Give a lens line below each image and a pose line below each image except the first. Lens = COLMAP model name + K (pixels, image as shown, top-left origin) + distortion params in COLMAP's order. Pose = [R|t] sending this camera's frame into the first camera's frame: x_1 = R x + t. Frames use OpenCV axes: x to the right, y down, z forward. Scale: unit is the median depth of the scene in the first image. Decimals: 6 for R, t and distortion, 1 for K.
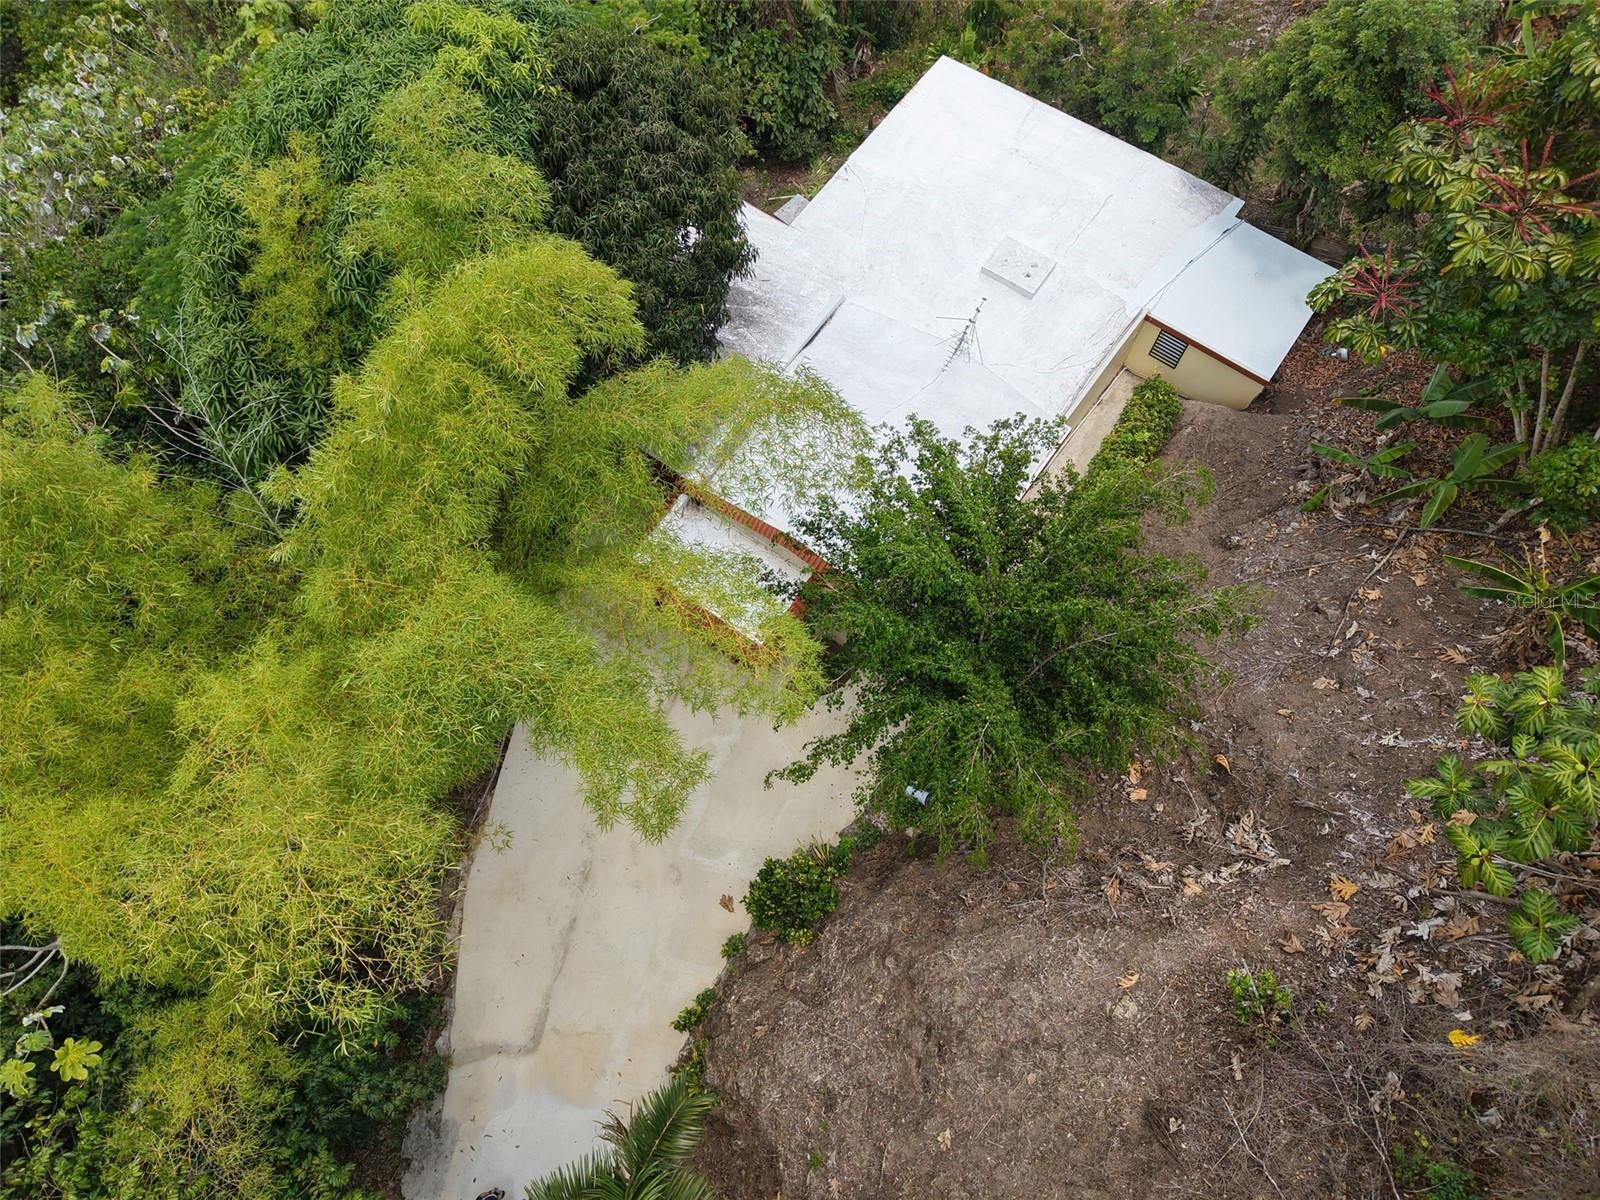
lens RADIAL K [[1113.8, 0, 804.0], [0, 1113.8, 642.1], [0, 0, 1]] dist [-0.005531, -0.001418]
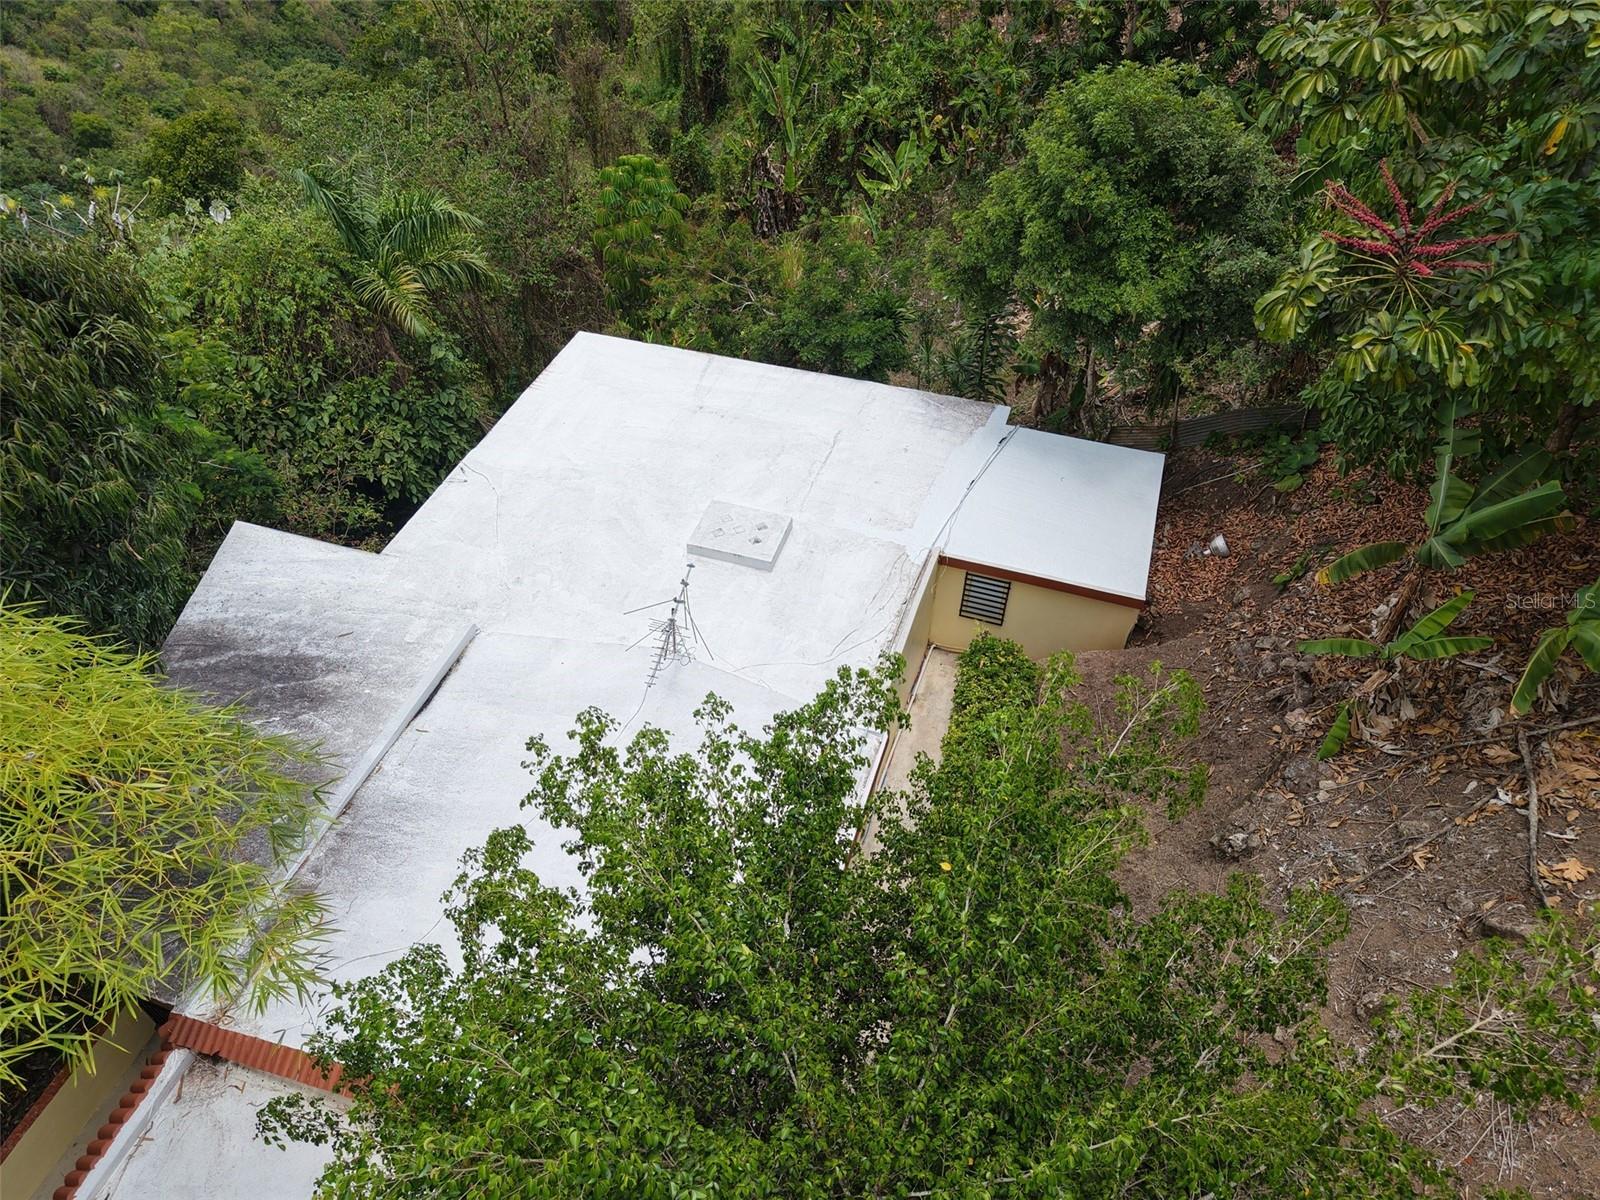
lens RADIAL K [[1079.0, 0, 800.0], [0, 1079.0, 600.0], [0, 0, 1]] dist [0.050461, -0.065975]
pose [[0.954781, -0.218250, 0.201892, 0.086636], [0.280215, 0.887530, -0.365745, -0.052412], [-0.099361, 0.405779, 0.908554, 0.418311]]
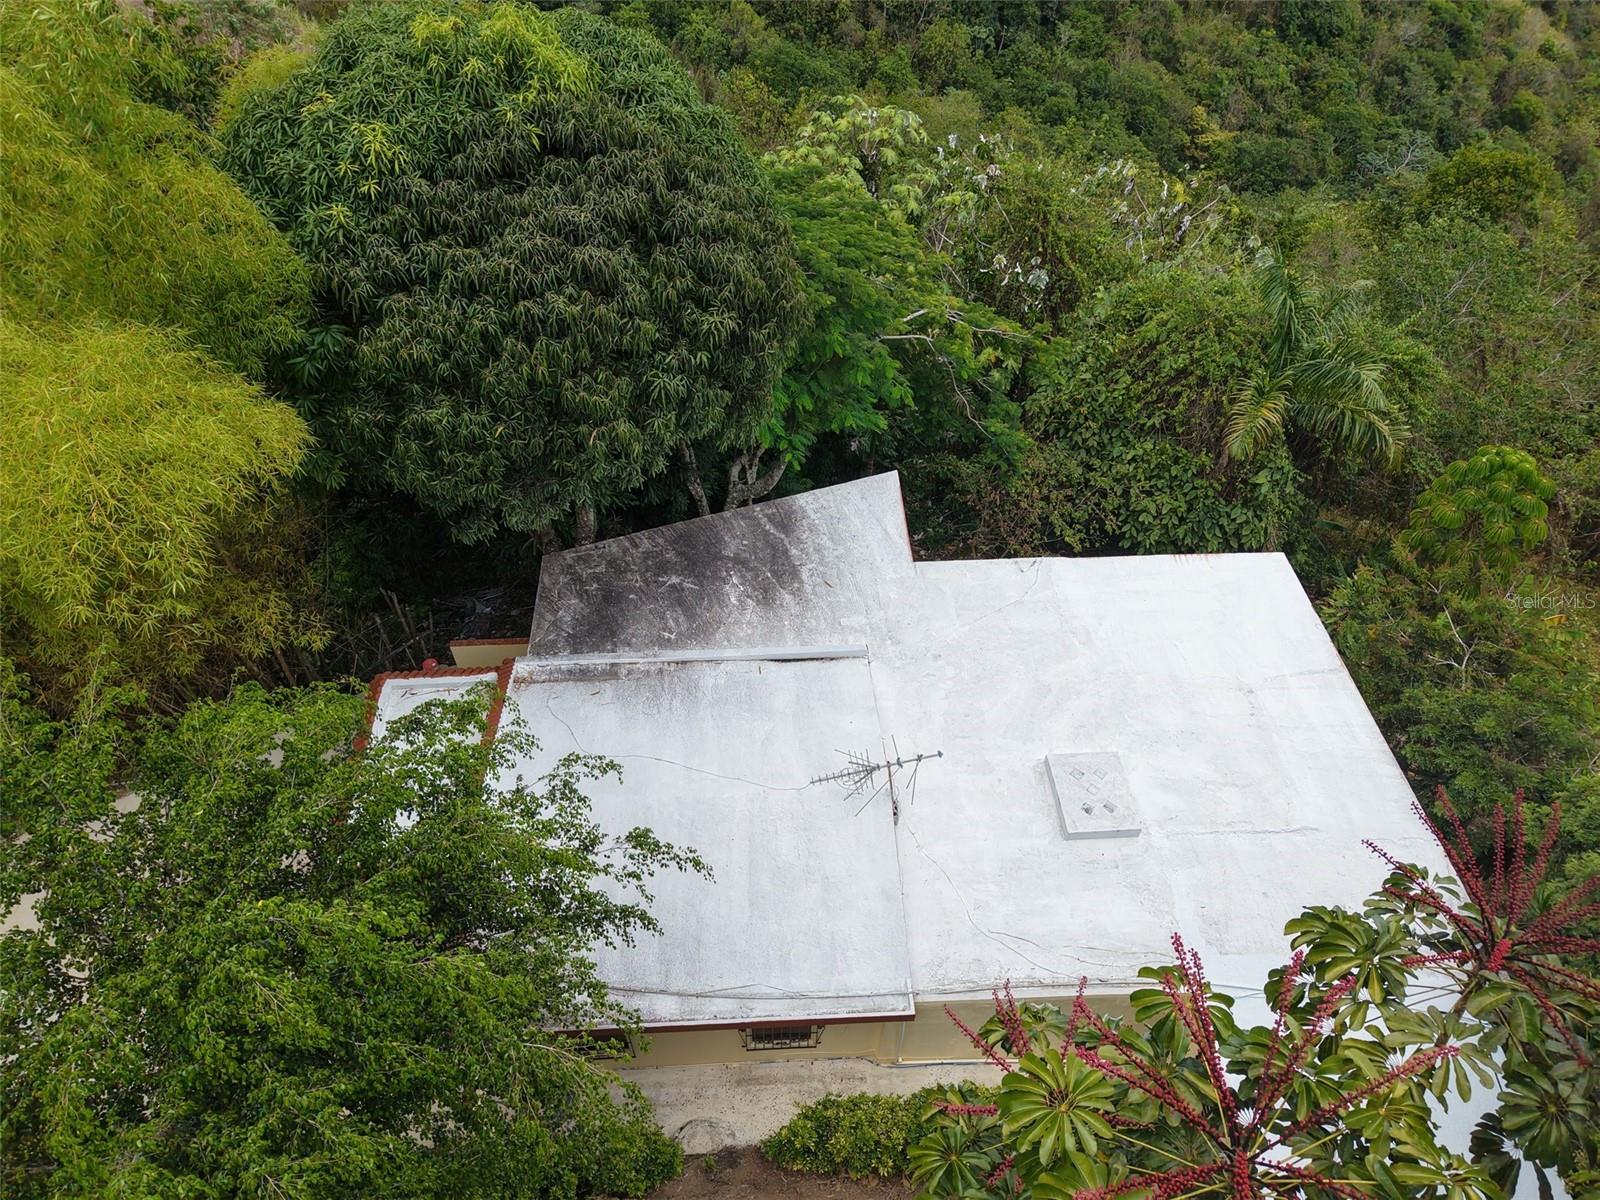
lens RADIAL K [[1079.0, 0, 800.0], [0, 1079.0, 600.0], [0, 0, 1]] dist [0.050461, -0.065975]
pose [[0.608871, 0.578849, -0.542412, 0.369892], [-0.732672, 0.672464, -0.104805, -0.219085], [0.304086, 0.461222, 0.833550, 0.355035]]
